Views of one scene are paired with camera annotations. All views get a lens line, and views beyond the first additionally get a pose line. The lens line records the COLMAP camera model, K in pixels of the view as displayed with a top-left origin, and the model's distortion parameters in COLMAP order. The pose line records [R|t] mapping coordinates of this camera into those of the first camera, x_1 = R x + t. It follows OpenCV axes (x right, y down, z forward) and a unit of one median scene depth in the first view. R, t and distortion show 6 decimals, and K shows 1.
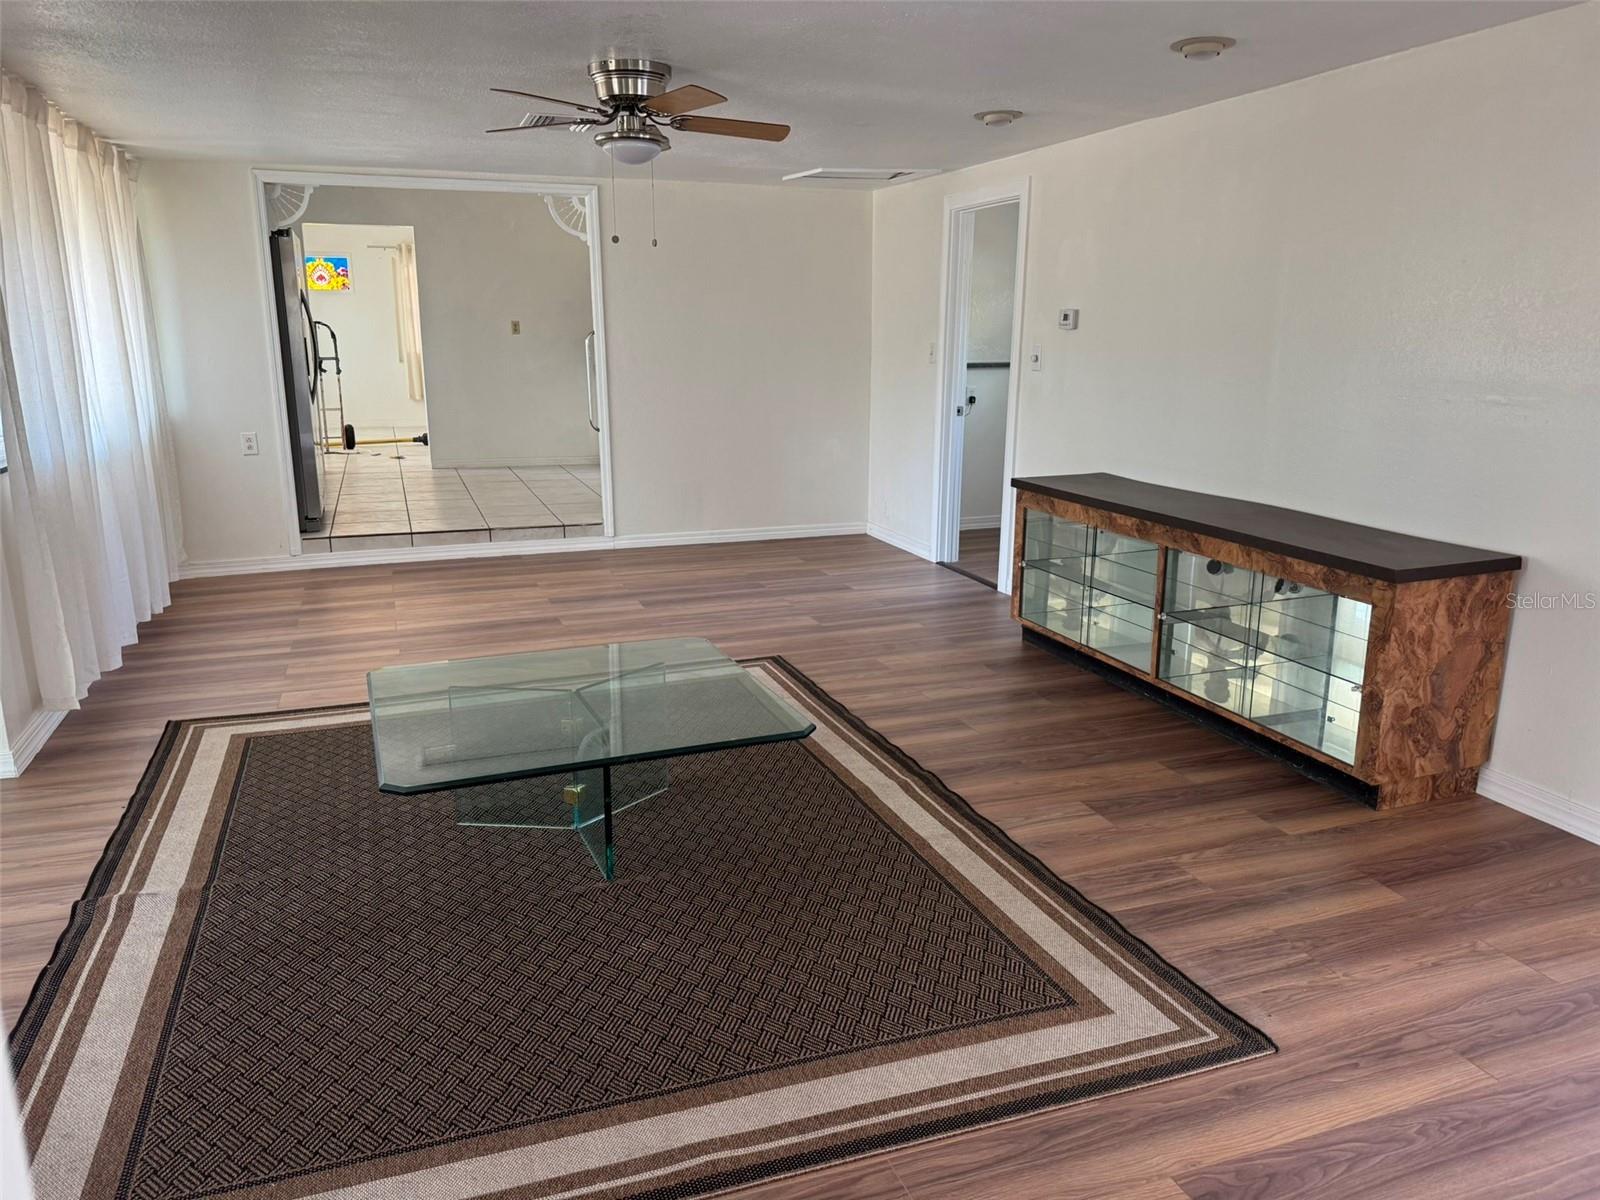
lens RADIAL K [[1139.2, 0, 797.4], [0, 1139.2, 602.7], [0, 0, 1]] dist [-0.000707, -0.002408]
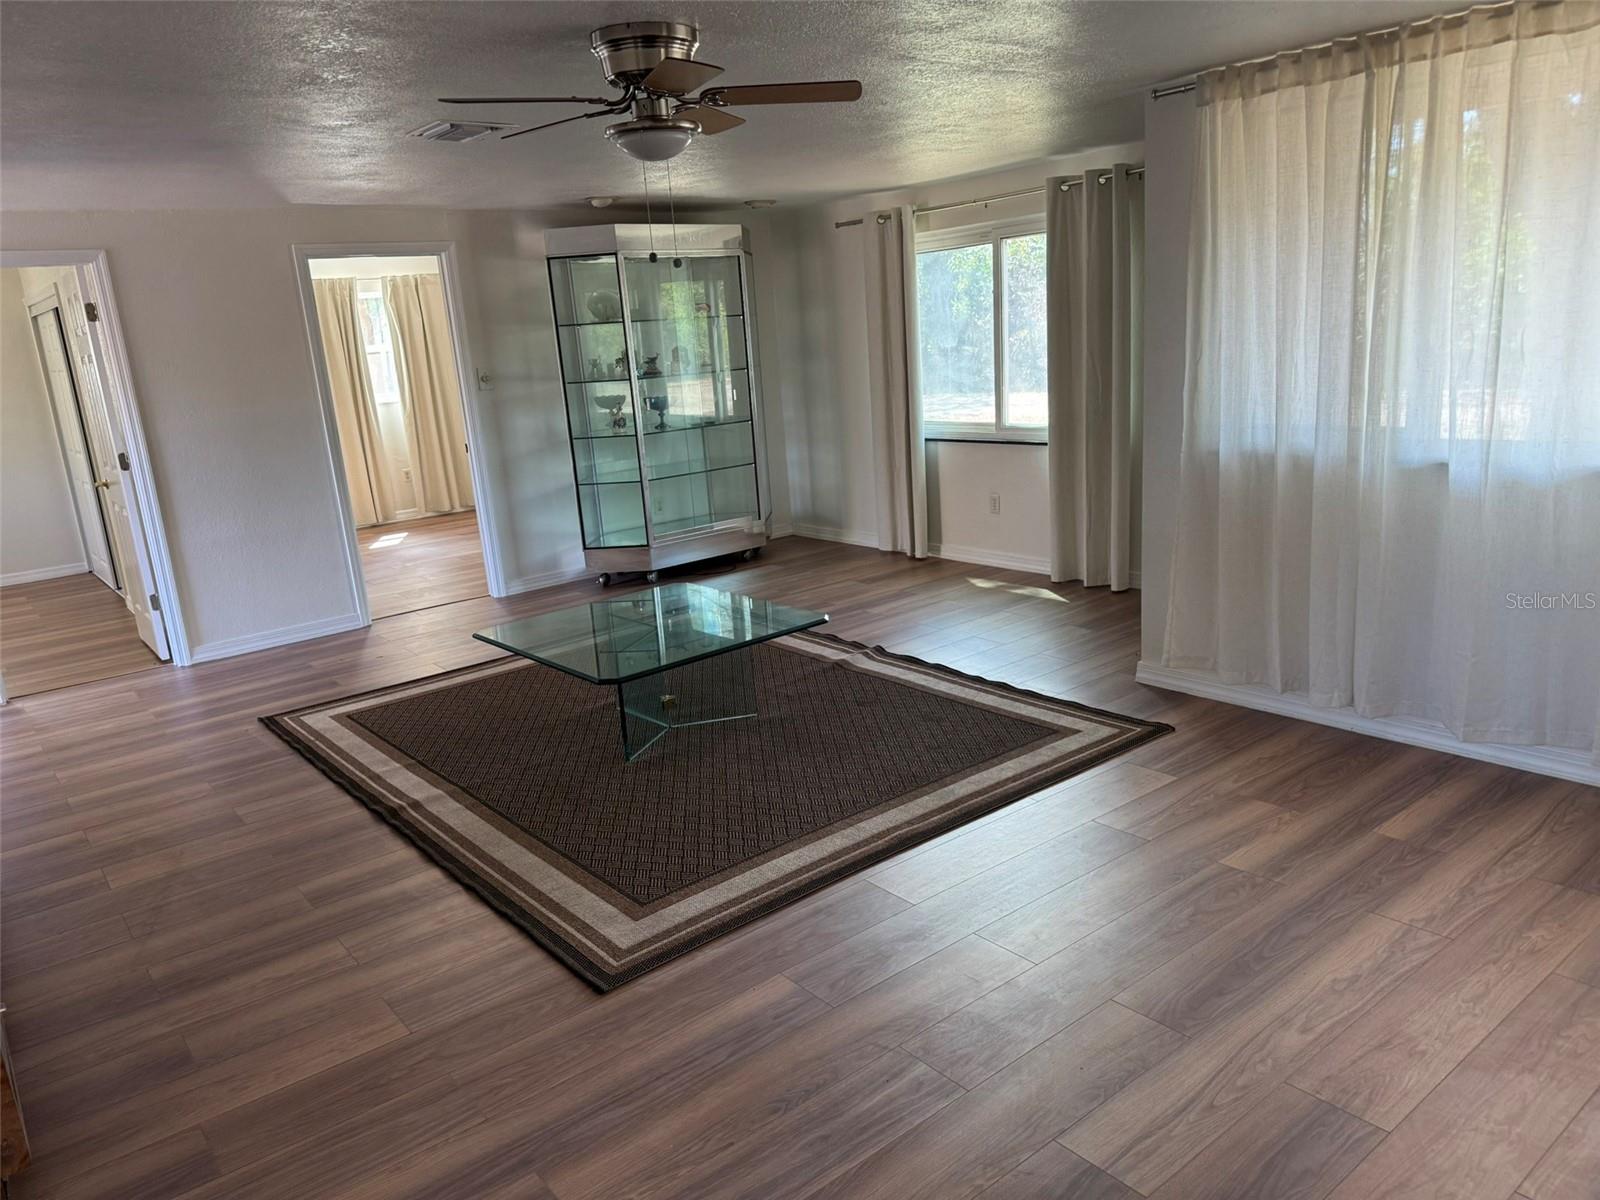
lens RADIAL K [[1139.2, 0, 801.9], [0, 1139.2, 600.1], [0, 0, 1]] dist [-0.000707, -0.002408]
pose [[-0.941356, 0.148124, -0.303164, 0.044238], [-0.006361, 0.890539, 0.454863, -0.526557], [0.337355, 0.430116, -0.837372, 1.985679]]
